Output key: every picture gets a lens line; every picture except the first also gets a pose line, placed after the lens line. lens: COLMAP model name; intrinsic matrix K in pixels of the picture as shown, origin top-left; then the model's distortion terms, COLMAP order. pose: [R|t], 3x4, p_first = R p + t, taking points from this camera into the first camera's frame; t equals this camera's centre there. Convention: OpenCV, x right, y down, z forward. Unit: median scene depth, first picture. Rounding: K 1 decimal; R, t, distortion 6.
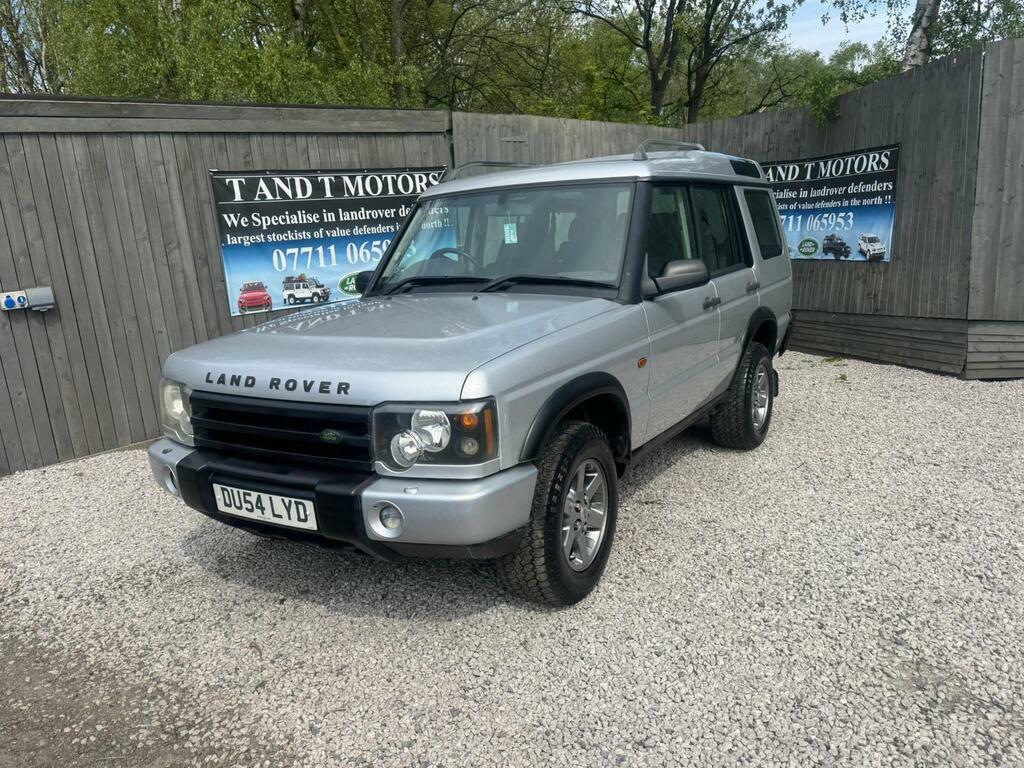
lens RADIAL K [[776.9, 0, 525.3], [0, 776.9, 394.4], [0, 0, 1]] dist [0.031061, -0.041956]
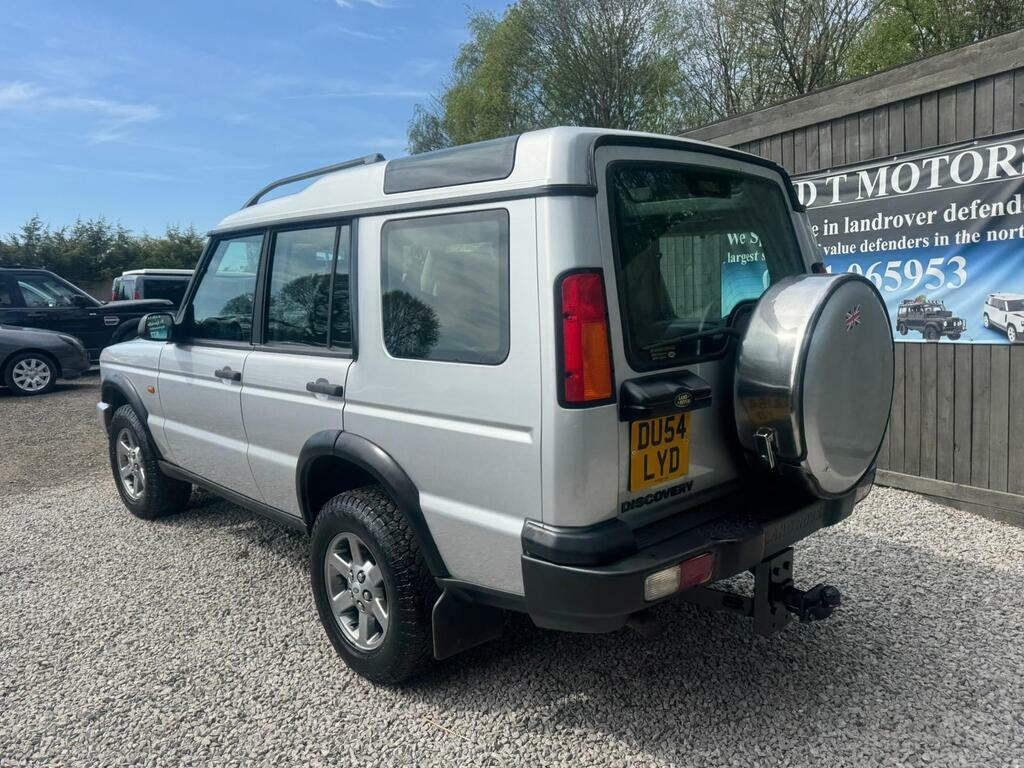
lens RADIAL K [[768.9, 0, 506.4], [0, 768.9, 389.3], [0, 0, 1]] dist [0.025964, -0.027811]
pose [[-0.253047, 0.201096, -0.946323, 0.595788], [-0.158903, 0.956235, 0.245693, -0.222463], [0.954315, 0.212545, -0.210018, 0.928586]]
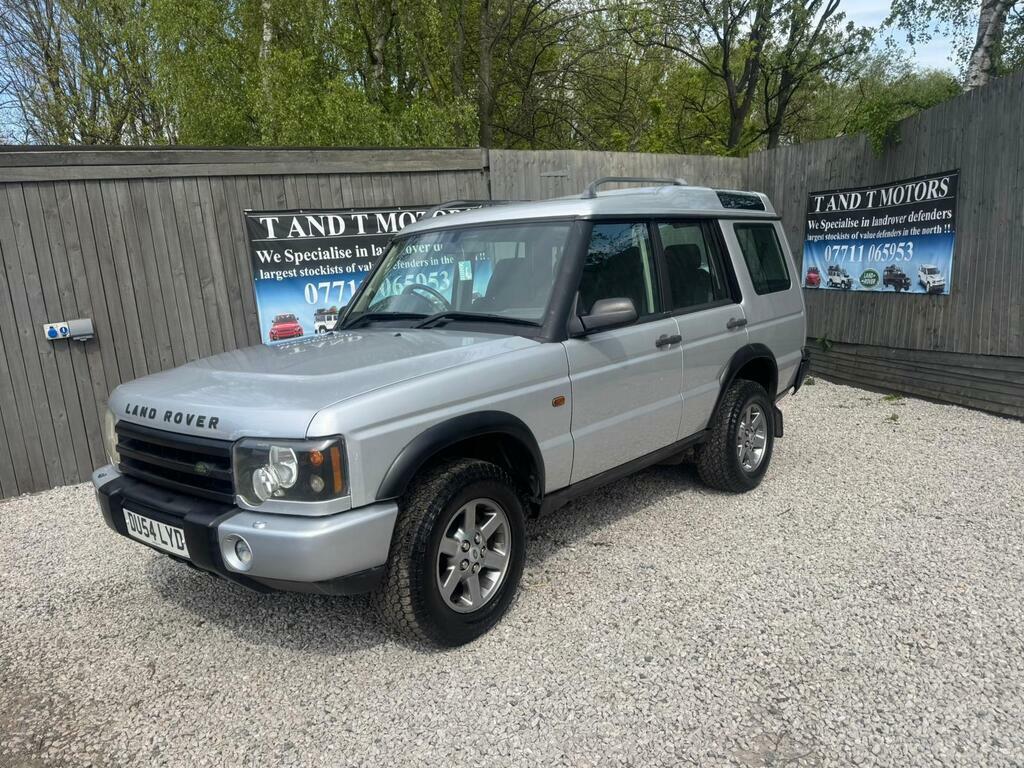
lens RADIAL K [[776.9, 0, 530.7], [0, 776.9, 392.0], [0, 0, 1]] dist [0.031061, -0.041956]
pose [[0.988666, 0.019311, -0.148884, 0.137152], [-0.024982, 0.999028, -0.036312, -0.008869], [0.148038, 0.039620, 0.988188, 0.010306]]
